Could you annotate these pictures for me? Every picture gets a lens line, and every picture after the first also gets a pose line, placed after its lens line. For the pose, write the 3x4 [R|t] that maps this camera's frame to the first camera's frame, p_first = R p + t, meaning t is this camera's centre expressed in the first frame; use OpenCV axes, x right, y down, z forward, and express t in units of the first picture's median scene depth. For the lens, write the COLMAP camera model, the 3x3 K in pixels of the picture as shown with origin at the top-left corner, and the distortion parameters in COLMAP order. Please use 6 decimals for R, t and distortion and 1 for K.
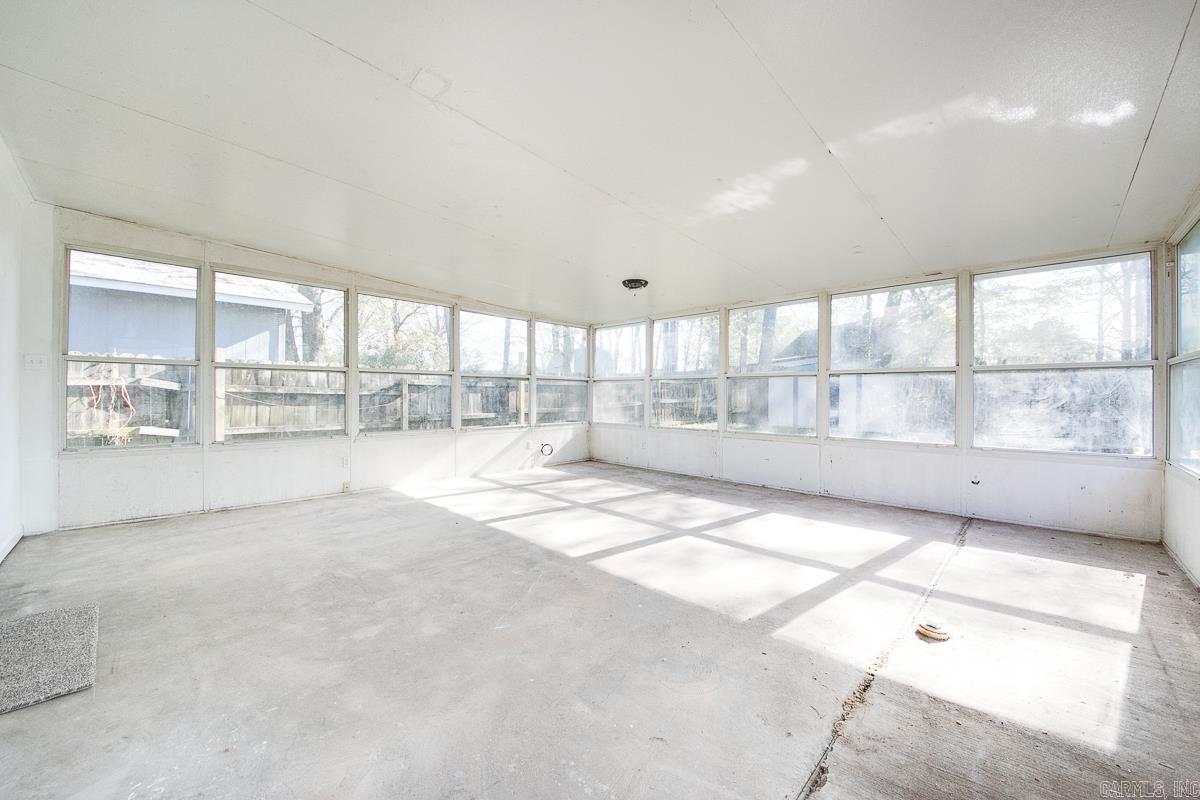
lens RADIAL K [[470.7, 0, 600.3], [0, 470.7, 394.5], [0, 0, 1]] dist [0.018639, -0.017299]
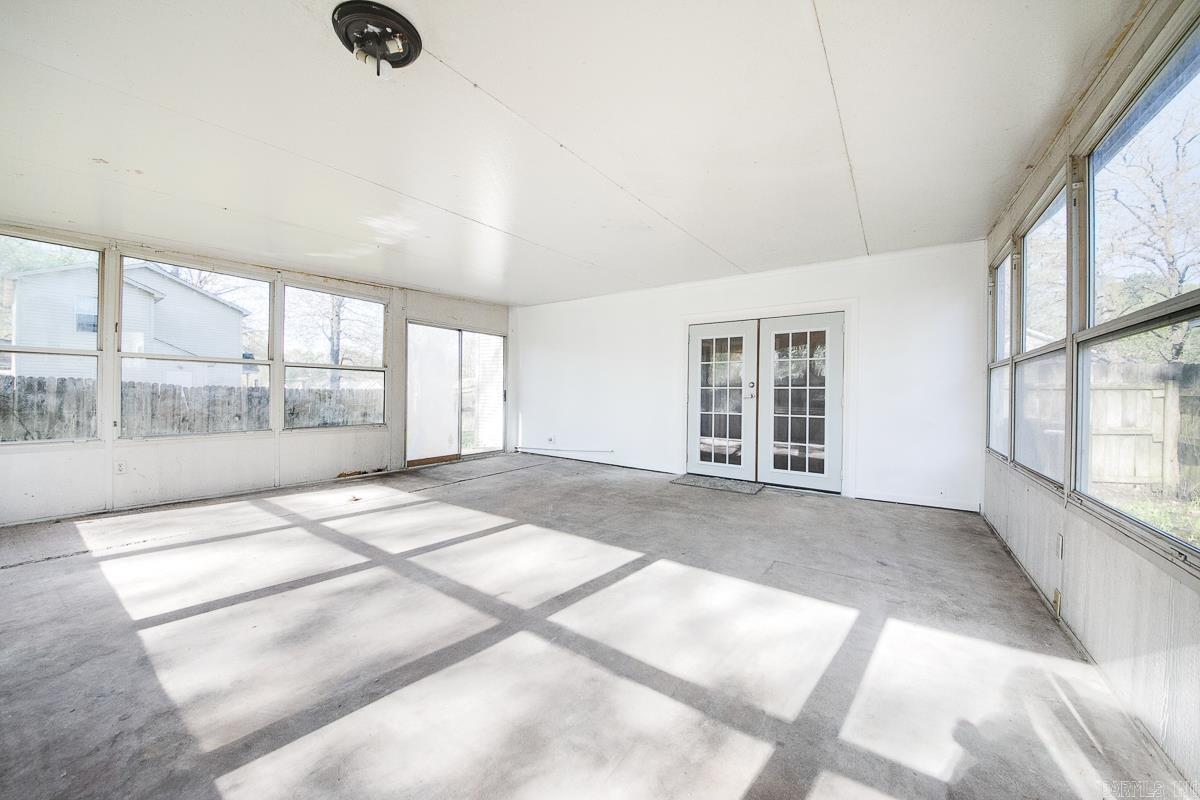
lens RADIAL K [[420.0, 0, 592.1], [0, 420.0, 395.4], [0, 0, 1]] dist [-0.000336, -0.006878]
pose [[-0.990037, -0.013571, -0.140149, -0.064997], [-0.013604, 0.999907, -0.000725, 0.014541], [0.140146, 0.001189, -0.990130, 2.150025]]
